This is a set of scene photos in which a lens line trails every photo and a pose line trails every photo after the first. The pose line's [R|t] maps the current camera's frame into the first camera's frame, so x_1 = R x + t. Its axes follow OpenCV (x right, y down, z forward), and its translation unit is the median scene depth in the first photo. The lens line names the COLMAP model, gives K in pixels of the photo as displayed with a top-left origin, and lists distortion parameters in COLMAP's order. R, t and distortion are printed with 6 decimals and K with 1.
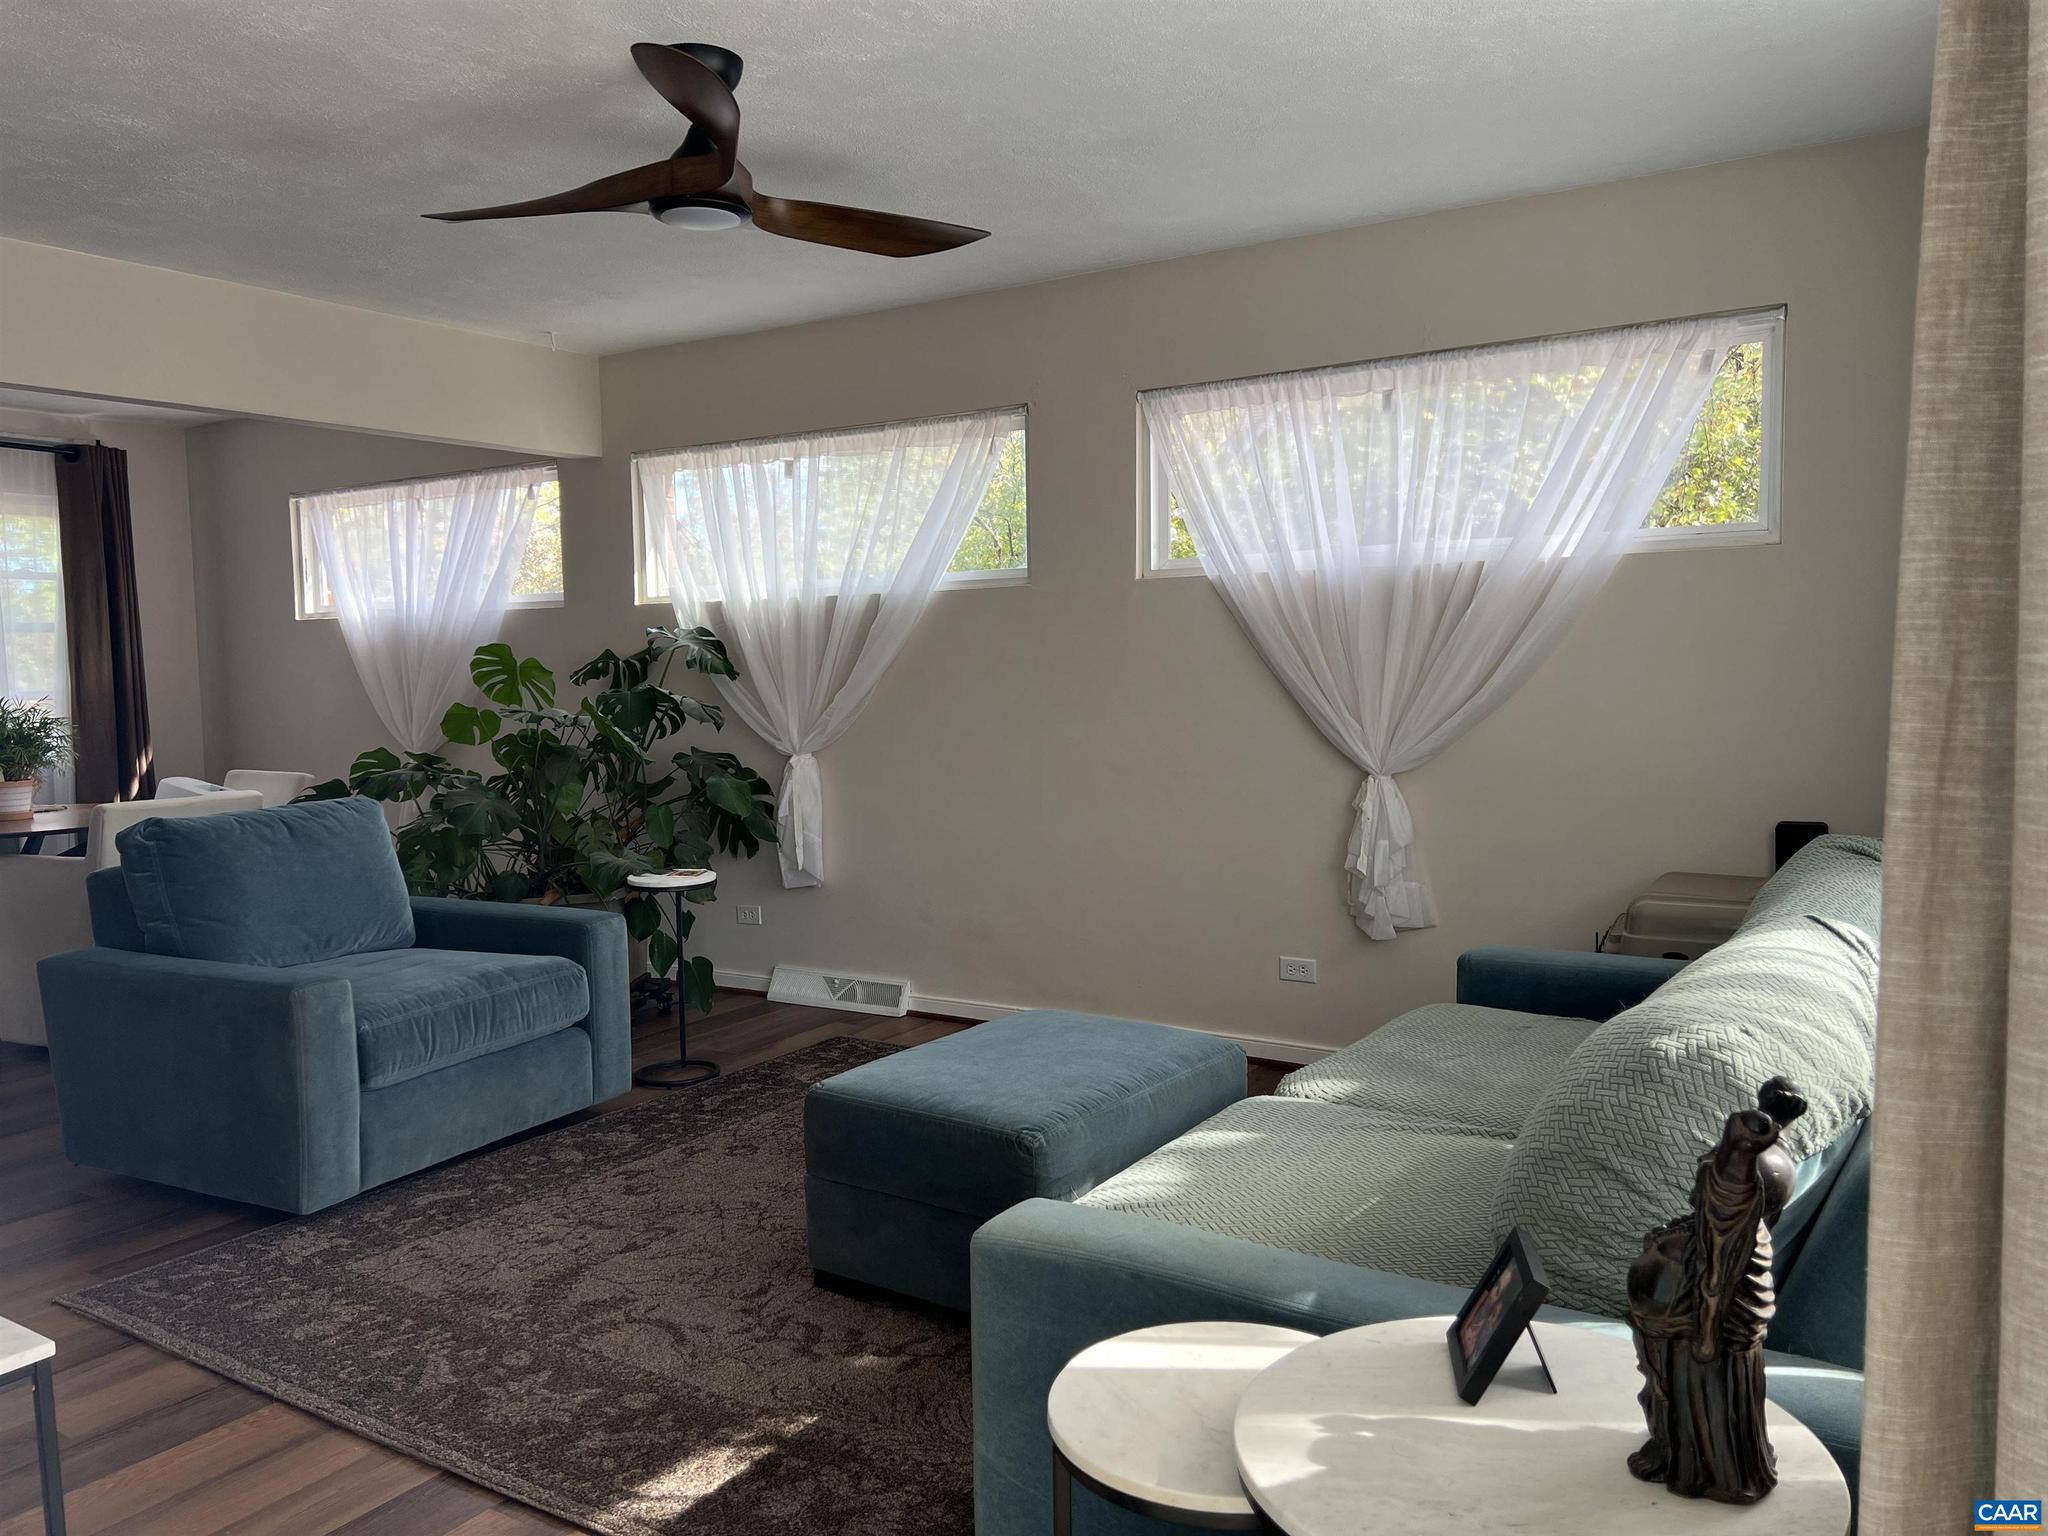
lens RADIAL K [[1530.6, 0, 1020.8], [0, 1530.6, 775.7], [0, 0, 1]] dist [0.052428, -0.057605]
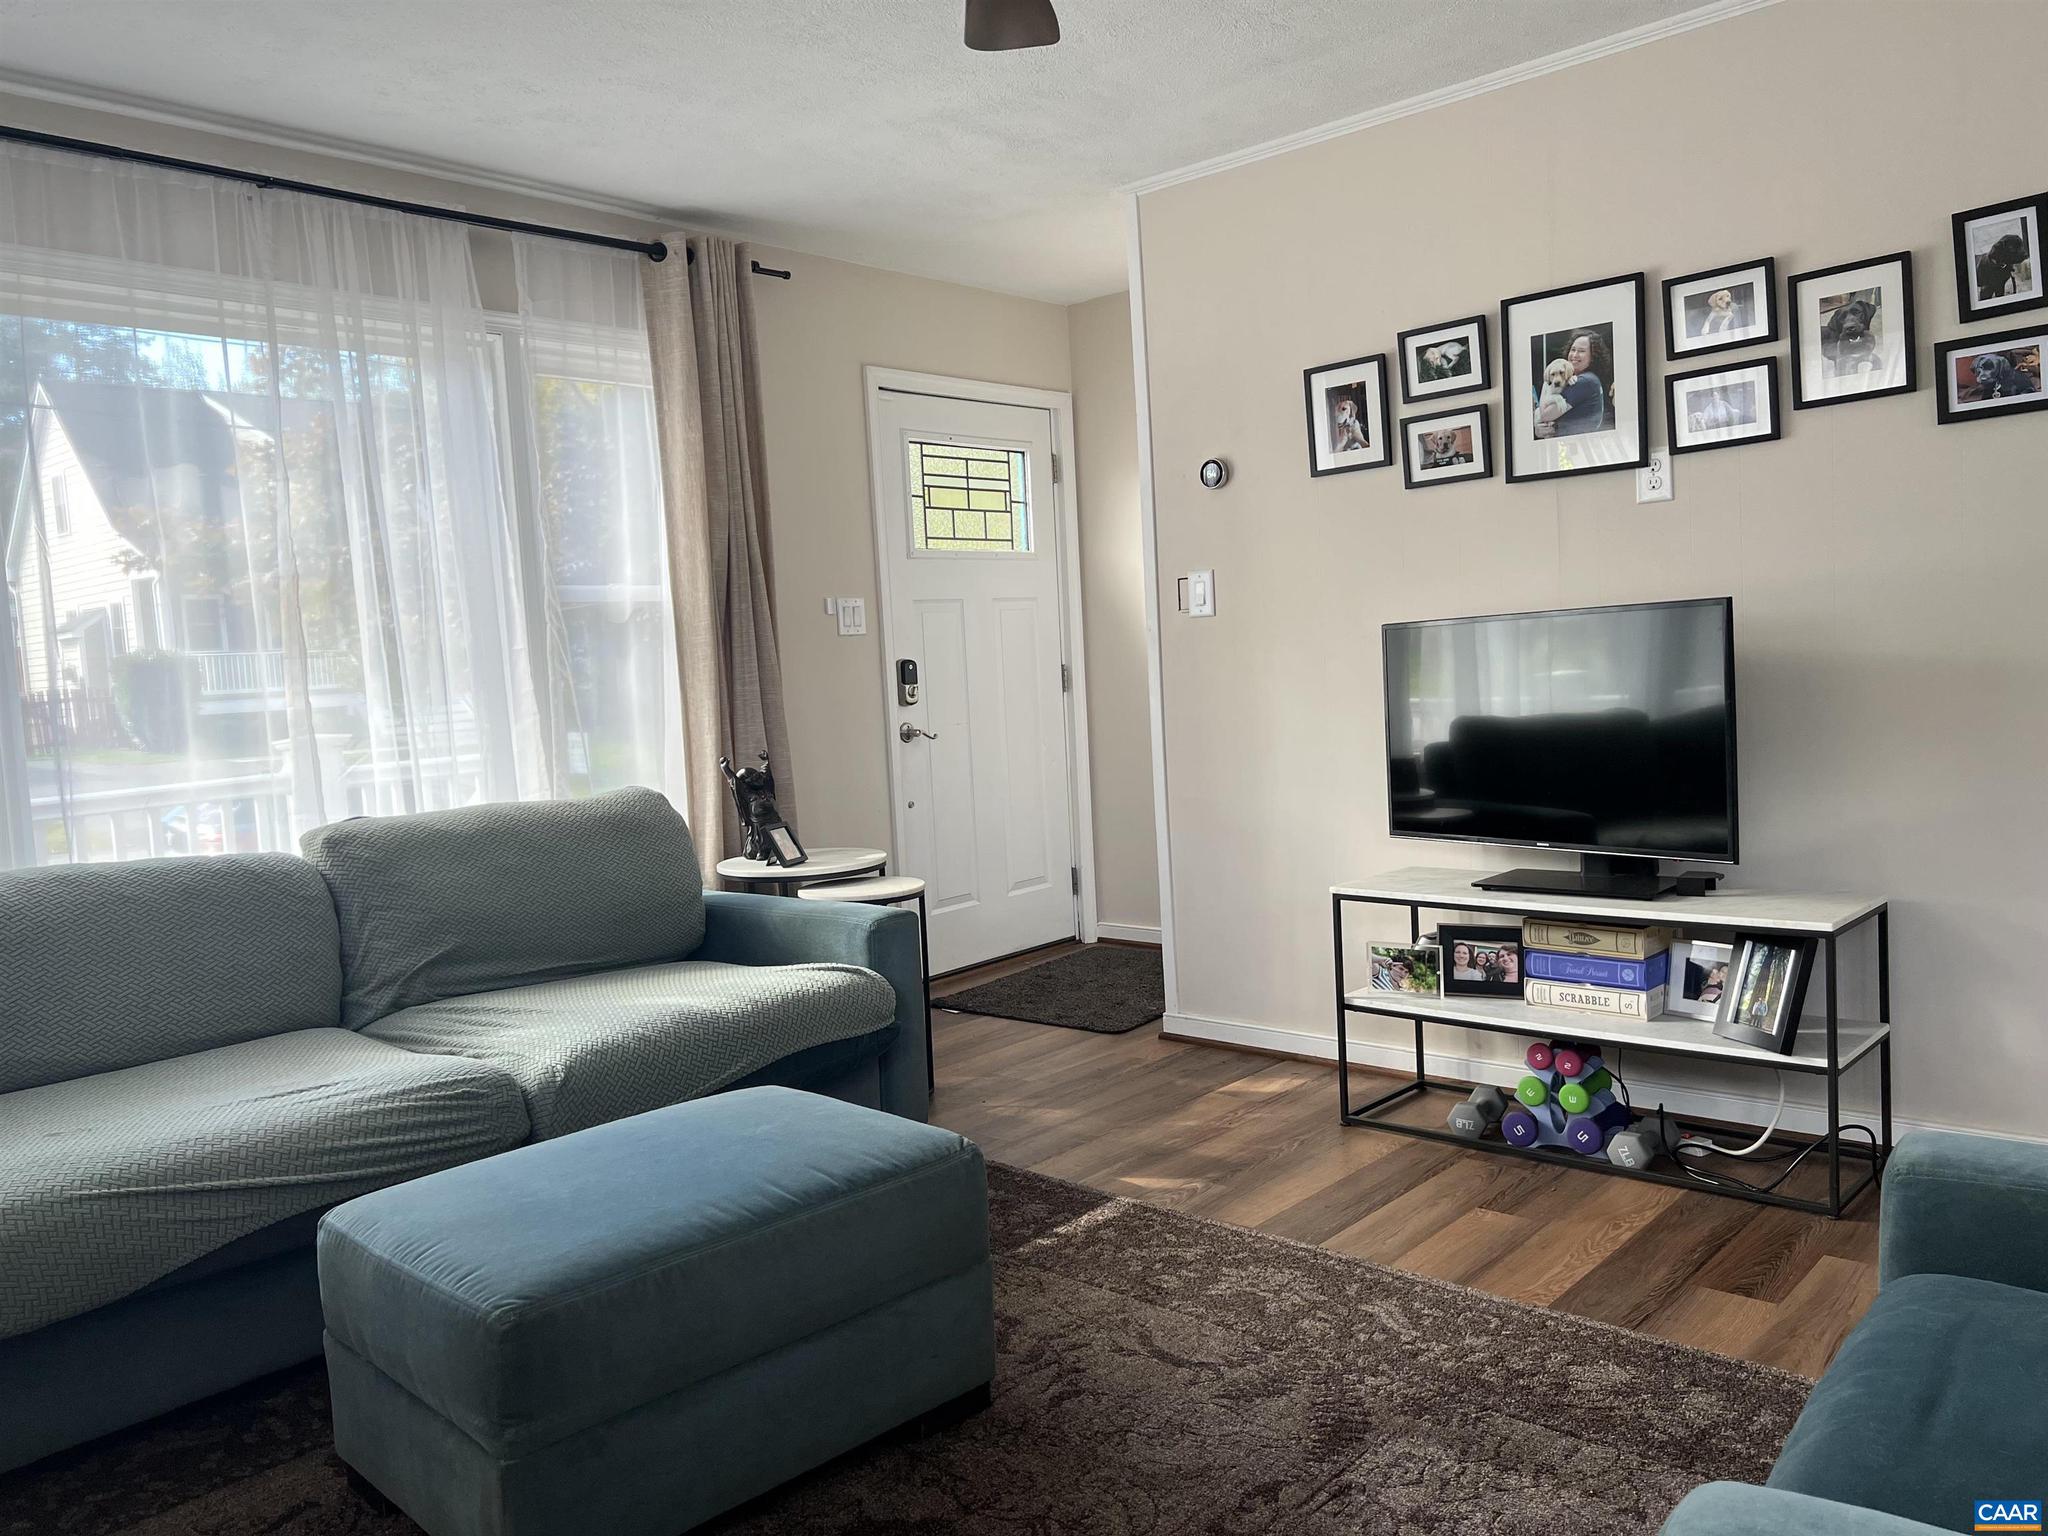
lens RADIAL K [[1530.6, 0, 1027.6], [0, 1530.6, 767.4], [0, 0, 1]] dist [0.052428, -0.057605]
pose [[-0.984574, 0.061009, 0.163989, -0.240817], [0.085409, 0.985573, 0.146122, -0.075089], [-0.152709, 0.157874, -0.975580, 1.374657]]
